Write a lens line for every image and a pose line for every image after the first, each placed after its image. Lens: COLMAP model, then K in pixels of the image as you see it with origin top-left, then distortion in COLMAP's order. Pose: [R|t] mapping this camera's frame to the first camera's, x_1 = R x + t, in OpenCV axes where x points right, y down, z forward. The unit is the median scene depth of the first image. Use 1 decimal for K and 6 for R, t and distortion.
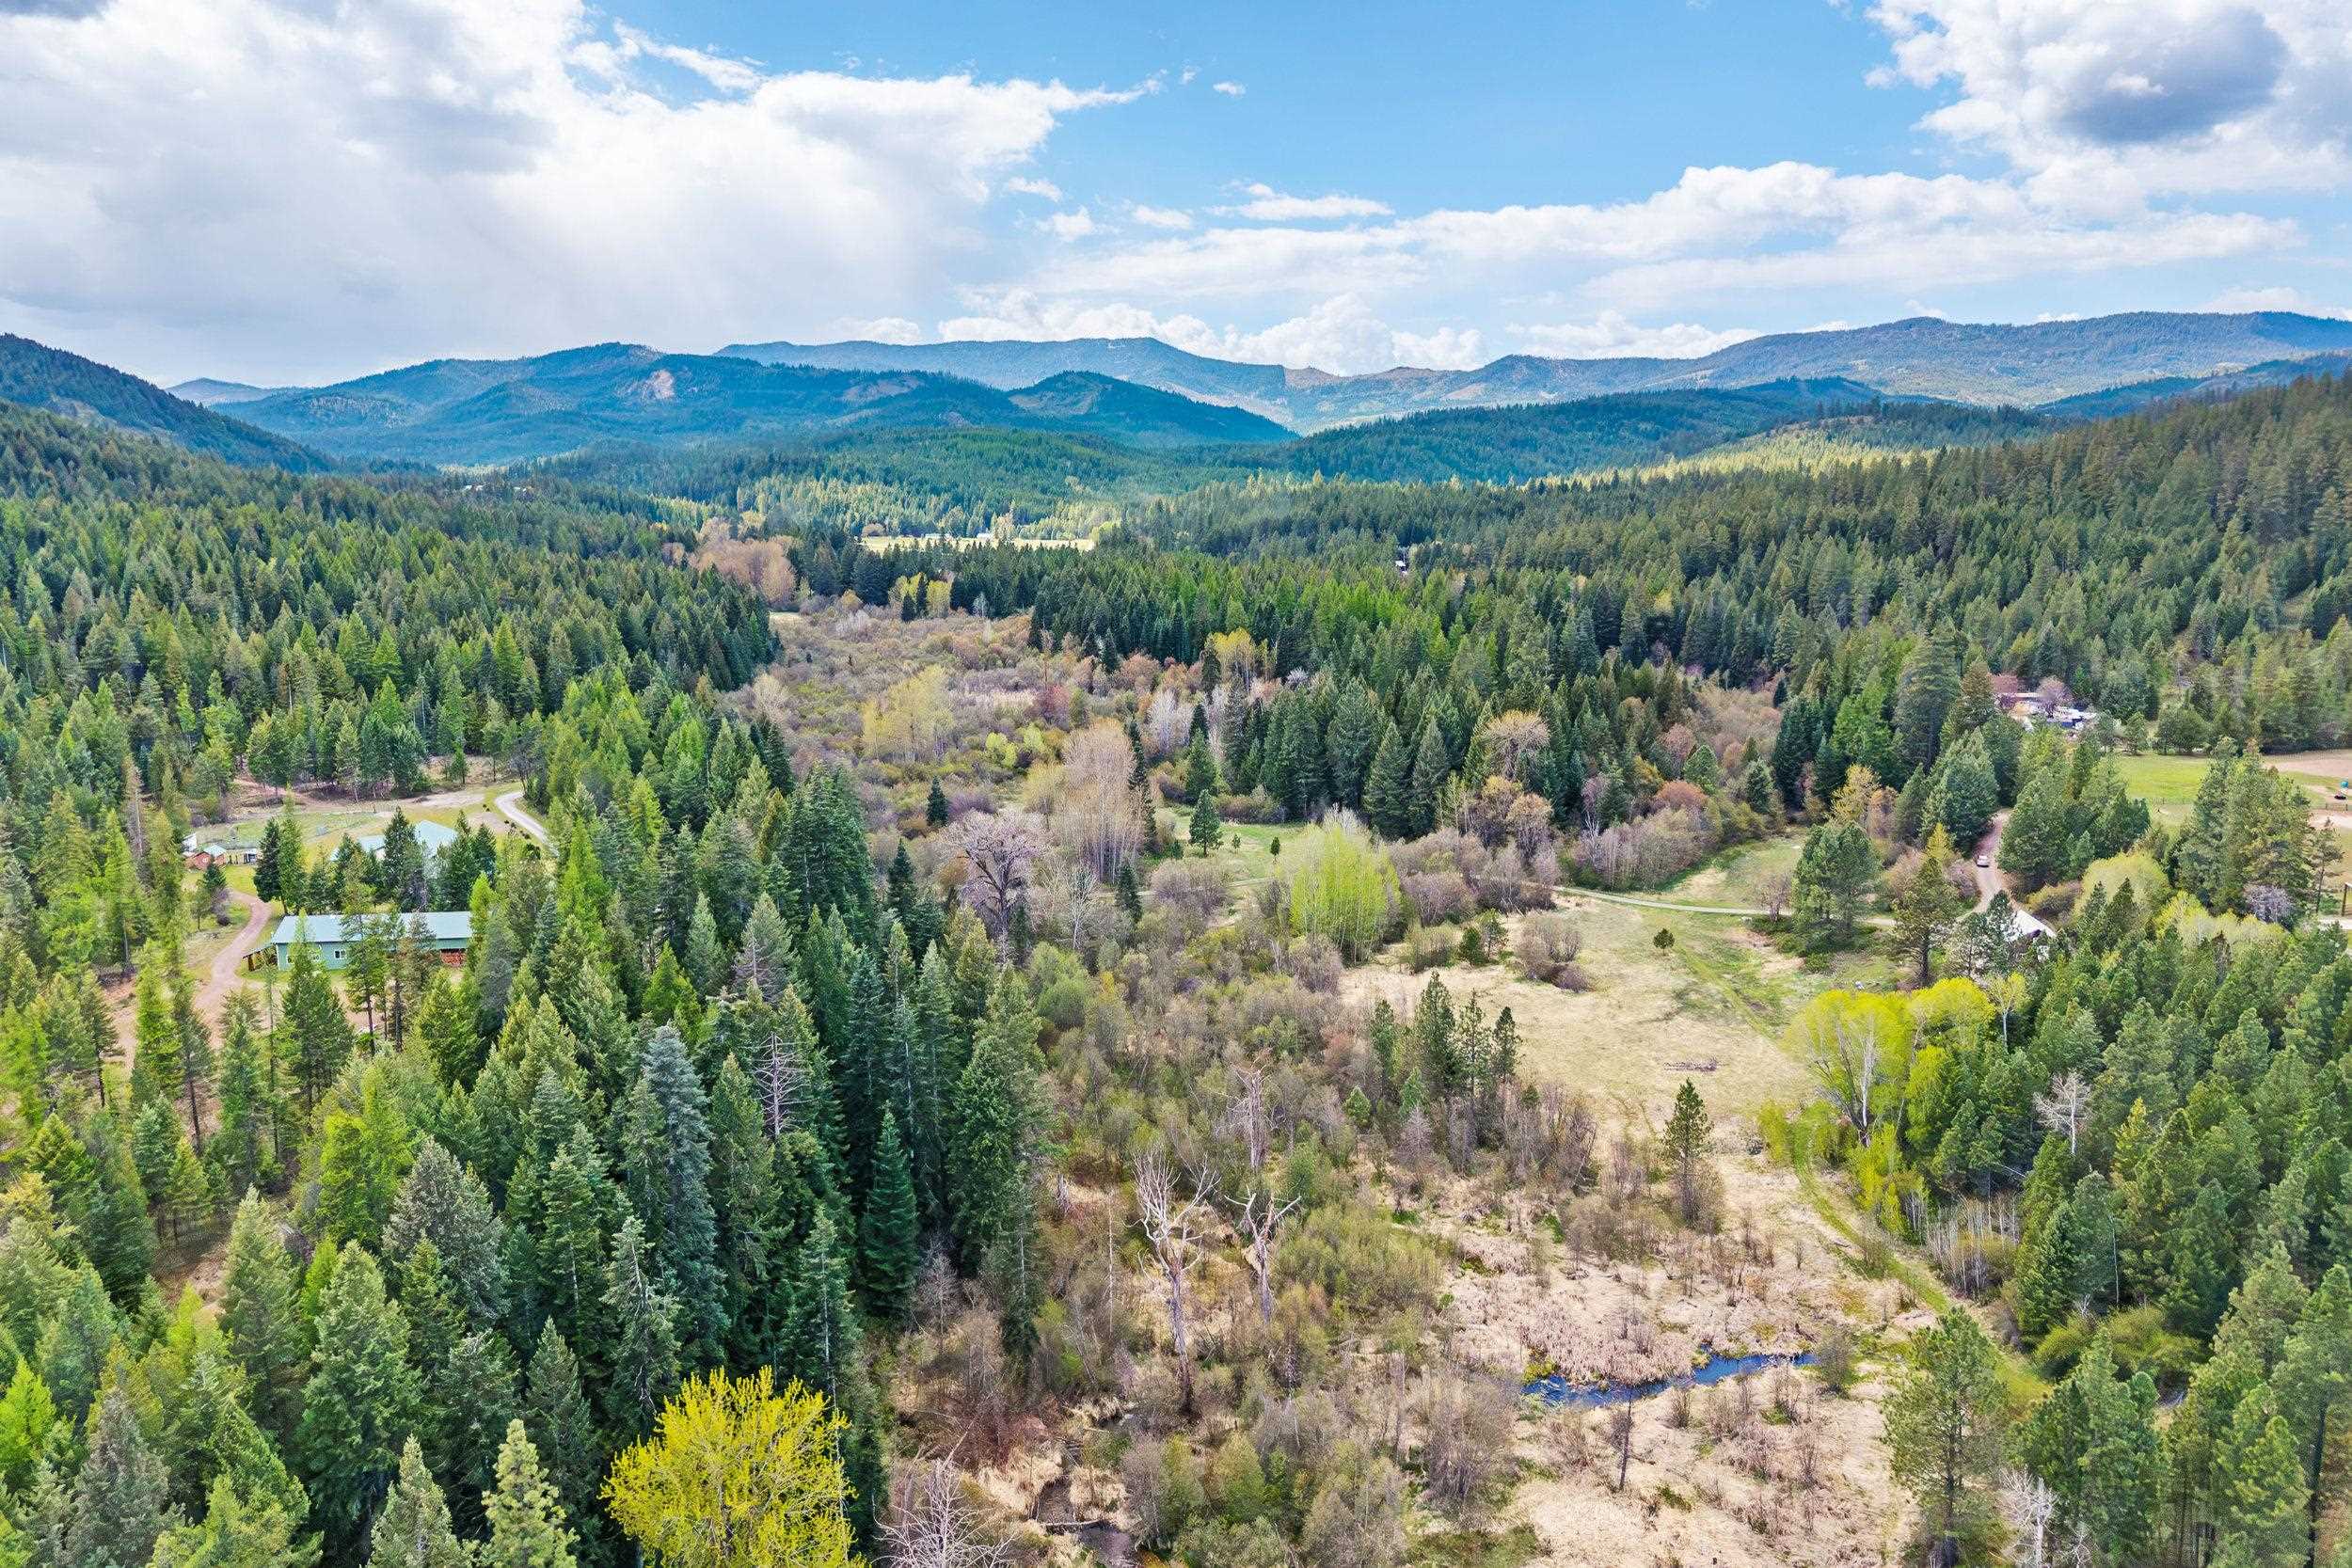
lens RADIAL K [[1645.5, 0, 1173.9], [0, 1645.5, 791.5], [0, 0, 1]] dist [0.013631, -0.001118]
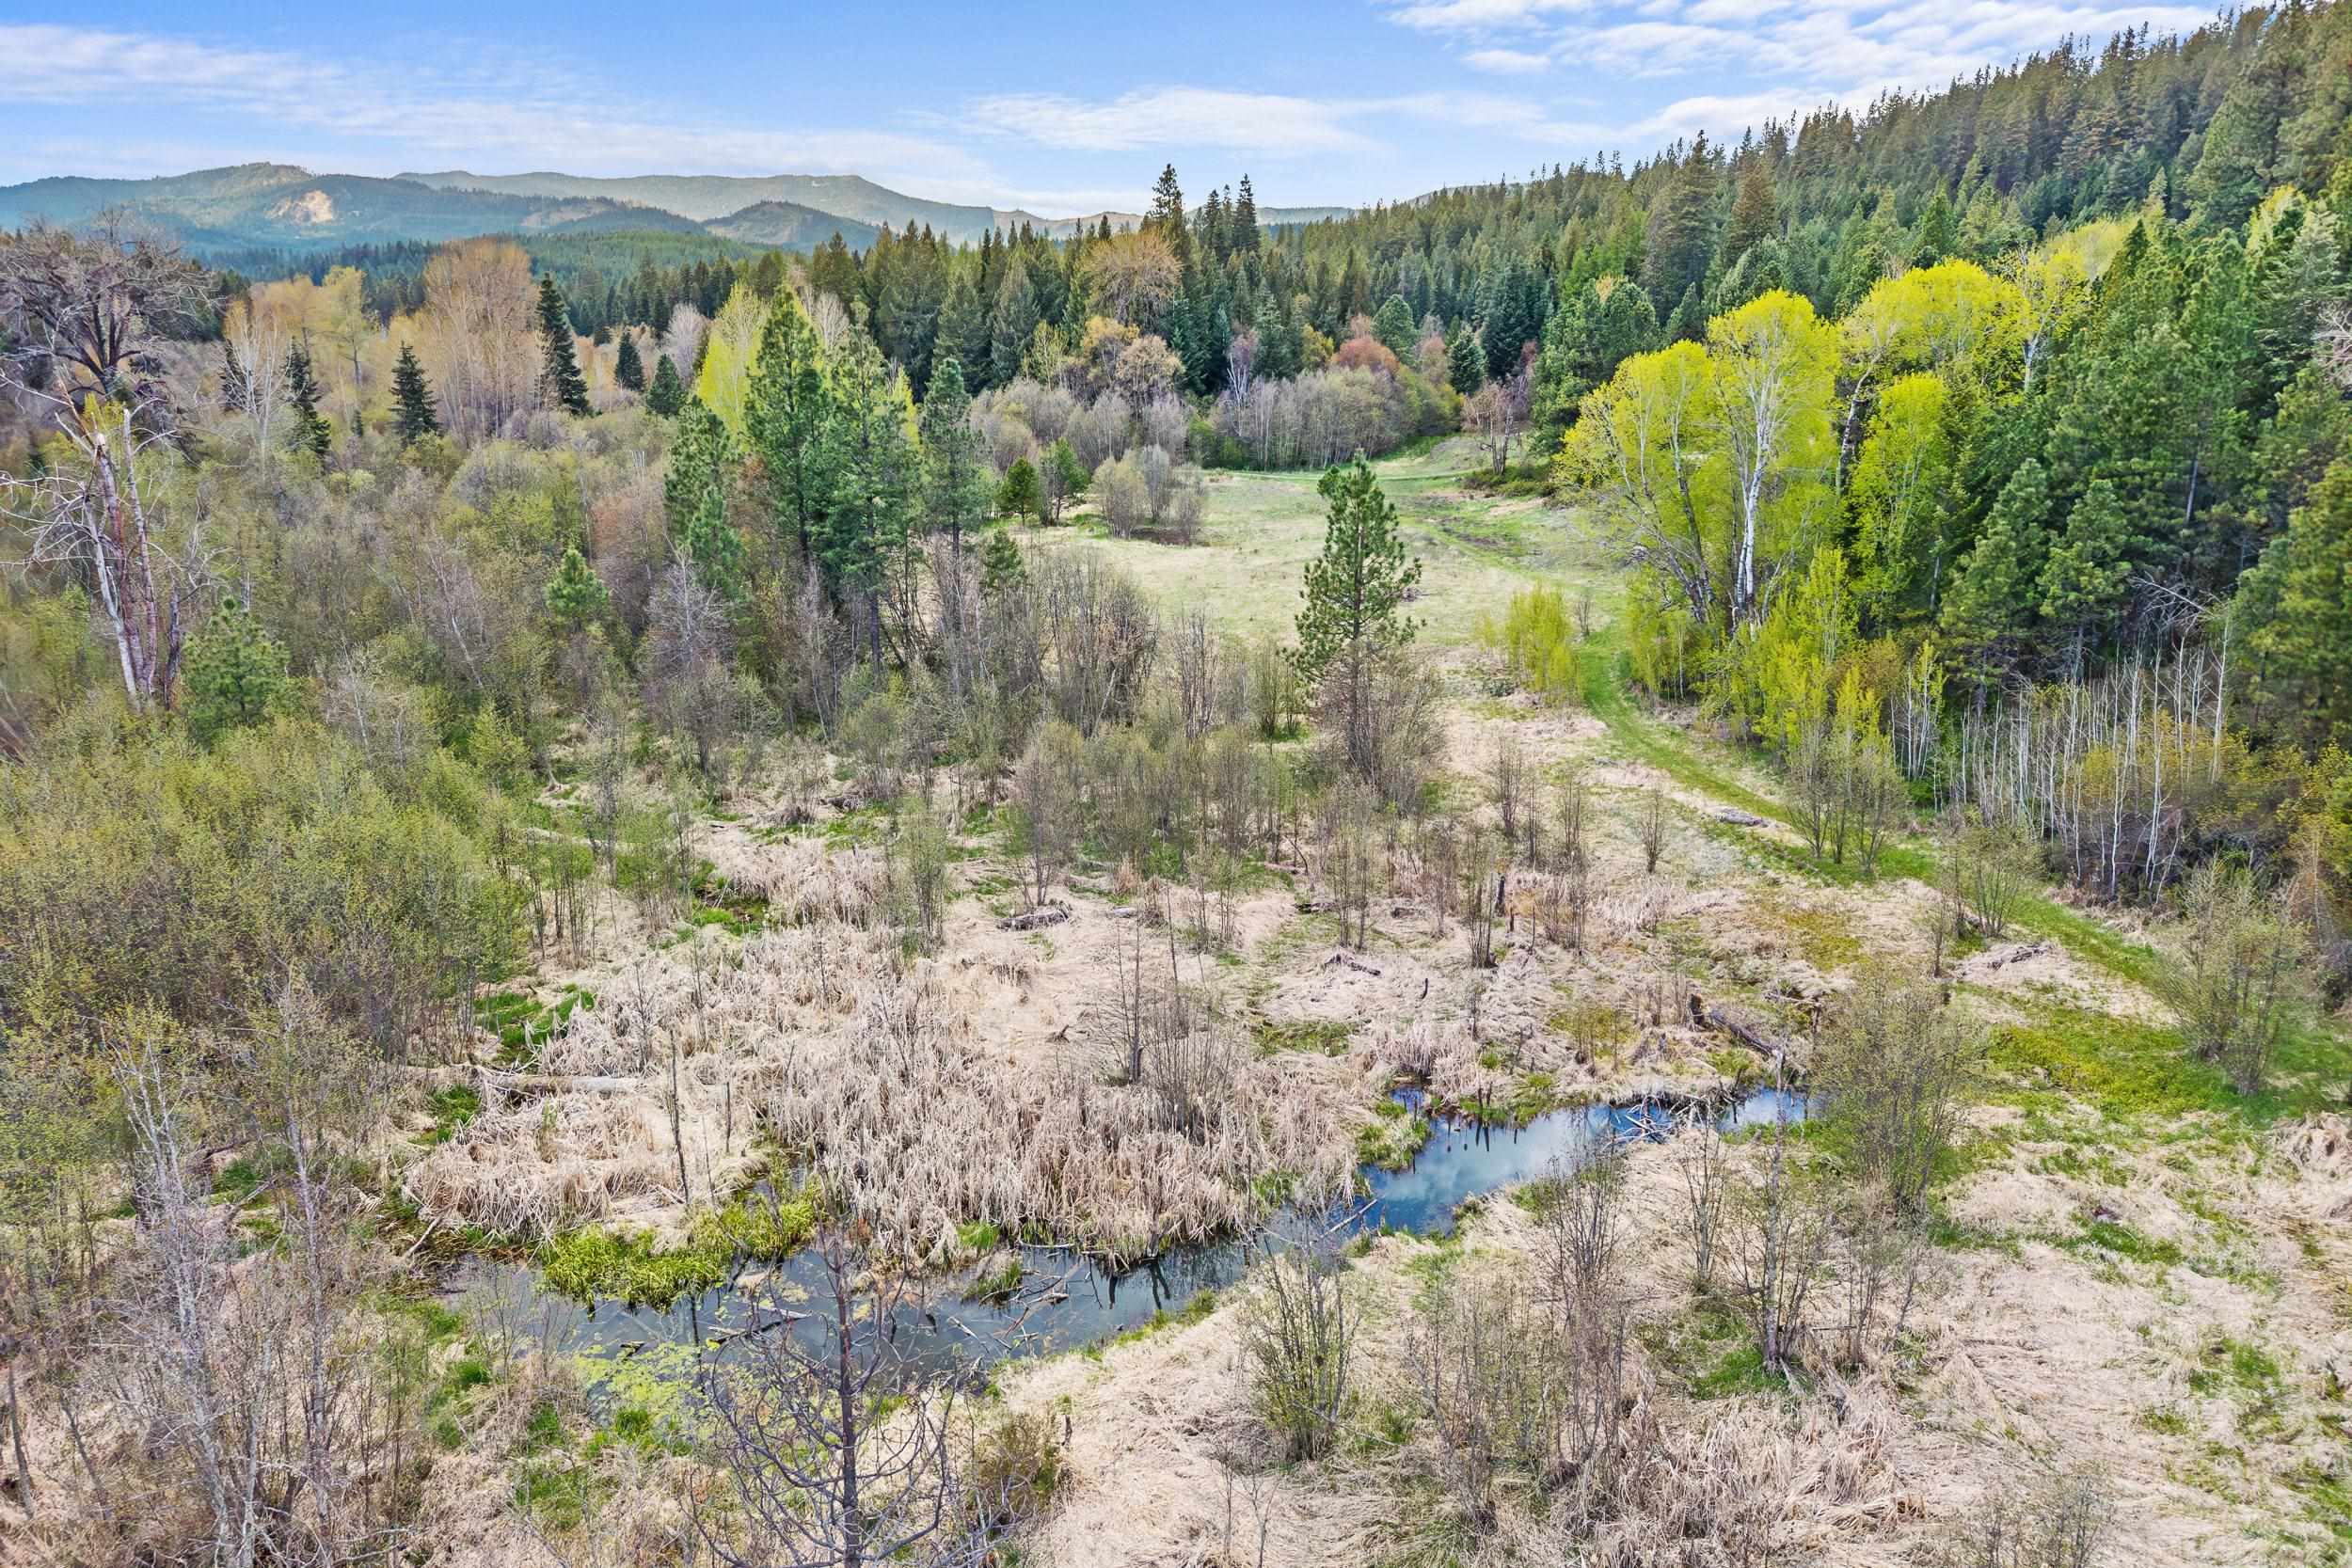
lens RADIAL K [[1645.5, 0, 1175.8], [0, 1645.5, 780.0], [0, 0, 1]] dist [0.013631, -0.001118]
pose [[0.983685, -0.034745, 0.176510, 0.211153], [0.016231, 0.994311, 0.105269, 0.227482], [-0.179163, -0.100687, 0.978654, 0.661541]]
